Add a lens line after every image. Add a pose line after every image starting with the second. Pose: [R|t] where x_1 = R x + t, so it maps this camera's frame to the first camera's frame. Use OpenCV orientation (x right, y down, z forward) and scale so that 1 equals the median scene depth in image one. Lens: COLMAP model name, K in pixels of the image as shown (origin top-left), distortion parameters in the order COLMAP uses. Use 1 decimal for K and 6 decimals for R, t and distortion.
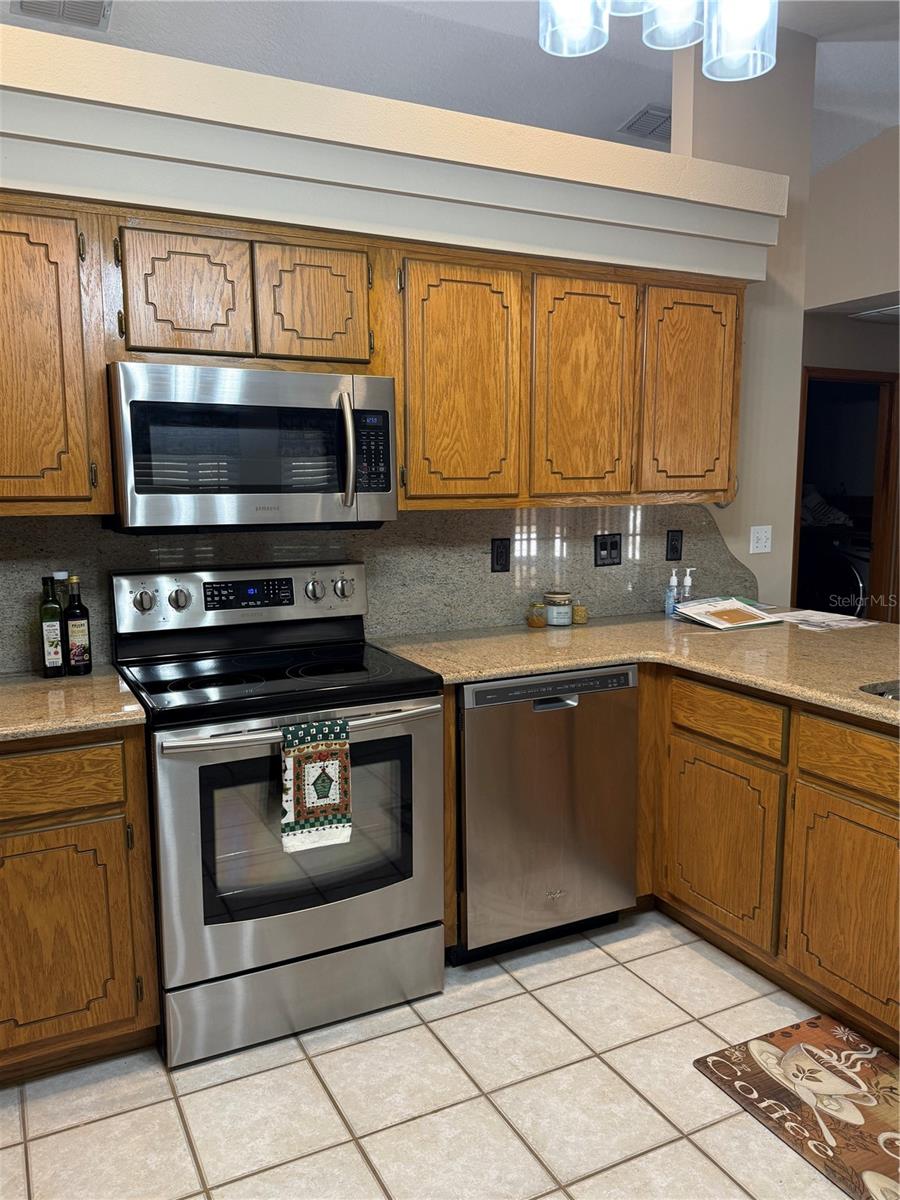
lens RADIAL K [[906.2, 0, 448.7], [0, 906.2, 609.8], [0, 0, 1]] dist [0.068059, -0.066229]
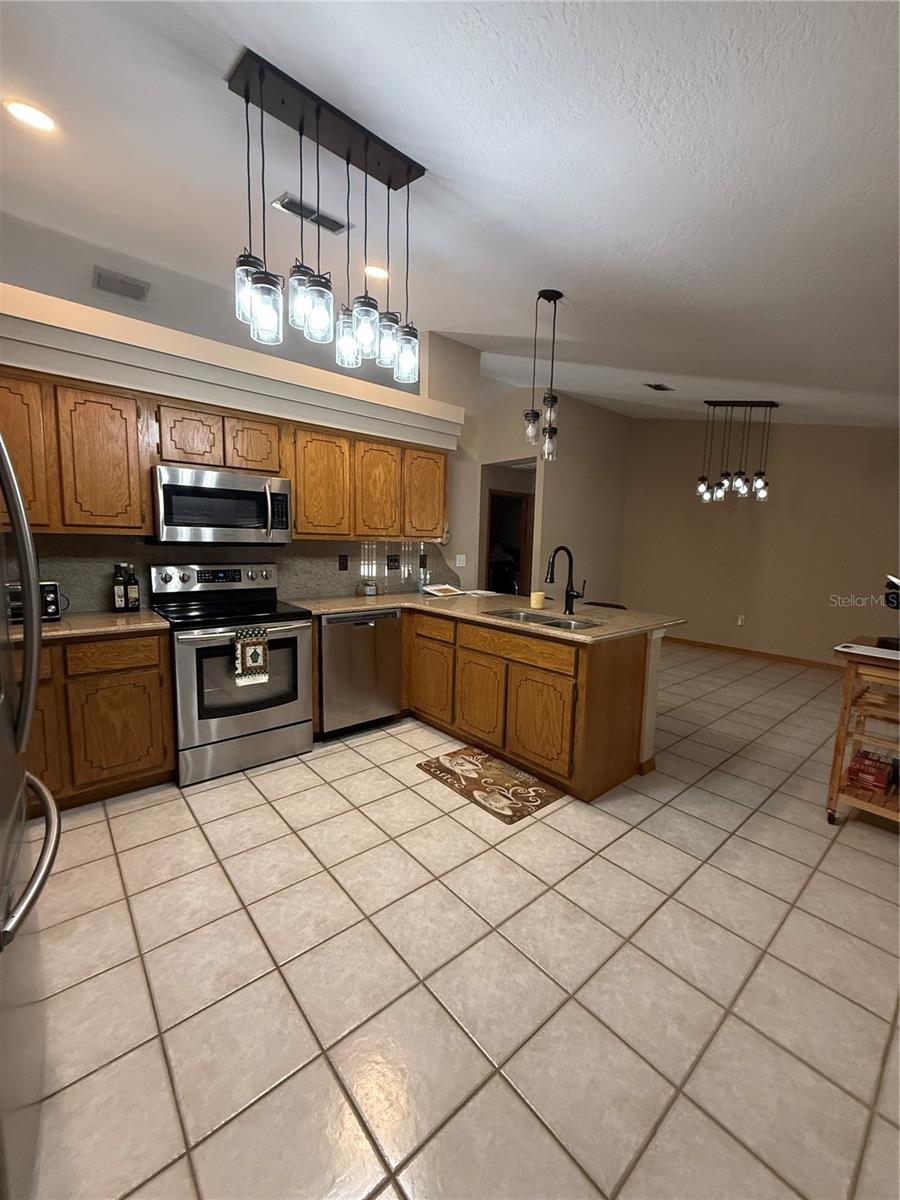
lens RADIAL K [[476.3, 0, 450.2], [0, 476.3, 596.2], [0, 0, 1]] dist [0.002369, 0.000518]
pose [[0.971574, 0.001816, 0.236729, 0.046756], [0.004467, 0.999652, -0.026002, 0.066933], [-0.236693, 0.026321, 0.971228, -0.240269]]
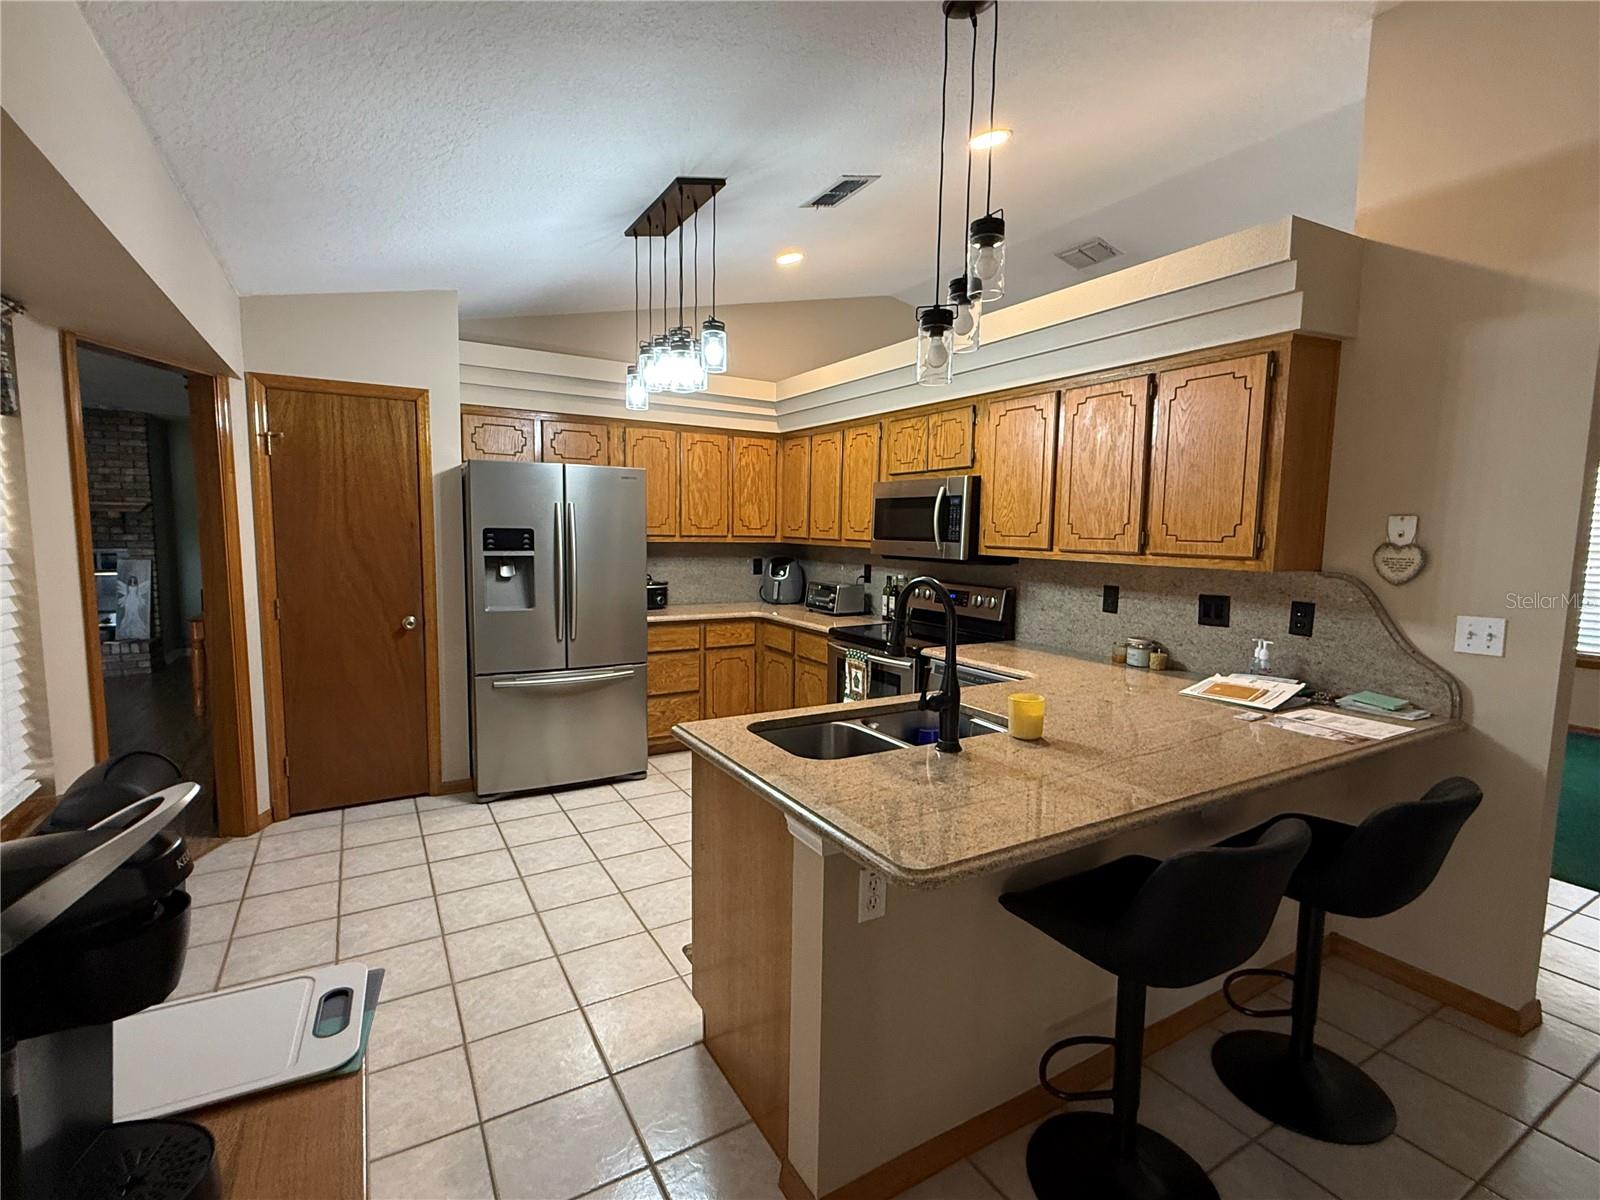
lens RADIAL K [[749.1, 0, 791.1], [0, 749.1, 598.6], [0, 0, 1]] dist [-0.004437, 0.000553]
pose [[0.057464, 0.103238, -0.992995, 1.348790], [-0.160553, 0.982648, 0.092871, -0.110360], [0.985353, 0.154092, 0.073043, 0.626563]]
